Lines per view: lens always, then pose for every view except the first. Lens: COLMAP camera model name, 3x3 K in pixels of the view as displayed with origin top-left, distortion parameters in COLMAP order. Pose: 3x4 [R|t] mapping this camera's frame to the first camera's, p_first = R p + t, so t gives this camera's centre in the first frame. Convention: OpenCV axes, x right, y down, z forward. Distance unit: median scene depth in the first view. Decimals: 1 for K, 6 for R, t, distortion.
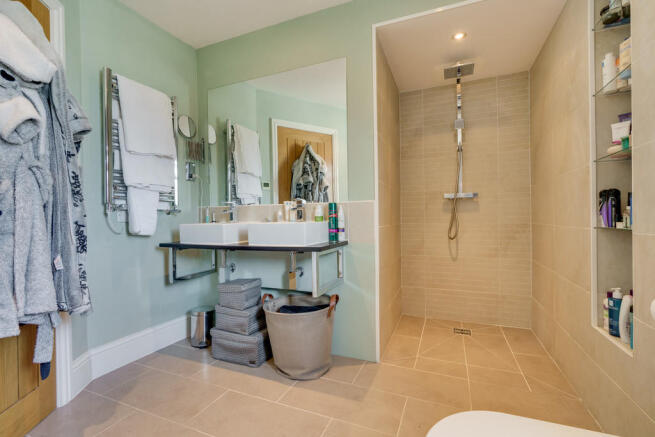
lens RADIAL K [[301.0, 0, 327.5], [0, 301.0, 218.5], [0, 0, 1]] dist [-0.003391, -0.000095]
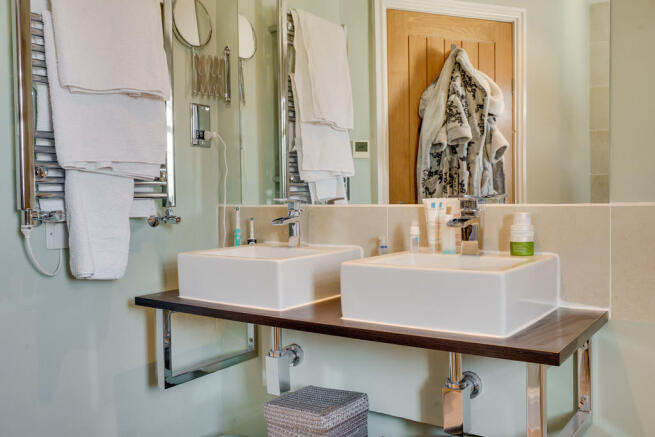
lens RADIAL K [[609.4, 0, 327.5], [0, 609.4, 218.5], [0, 0, 1]] dist [0.013965, 0.005695]
pose [[0.976928, 0.009064, -0.213376, -0.092425], [-0.002241, 0.999479, 0.032194, -0.053999], [0.213556, -0.030973, 0.976440, 0.184977]]
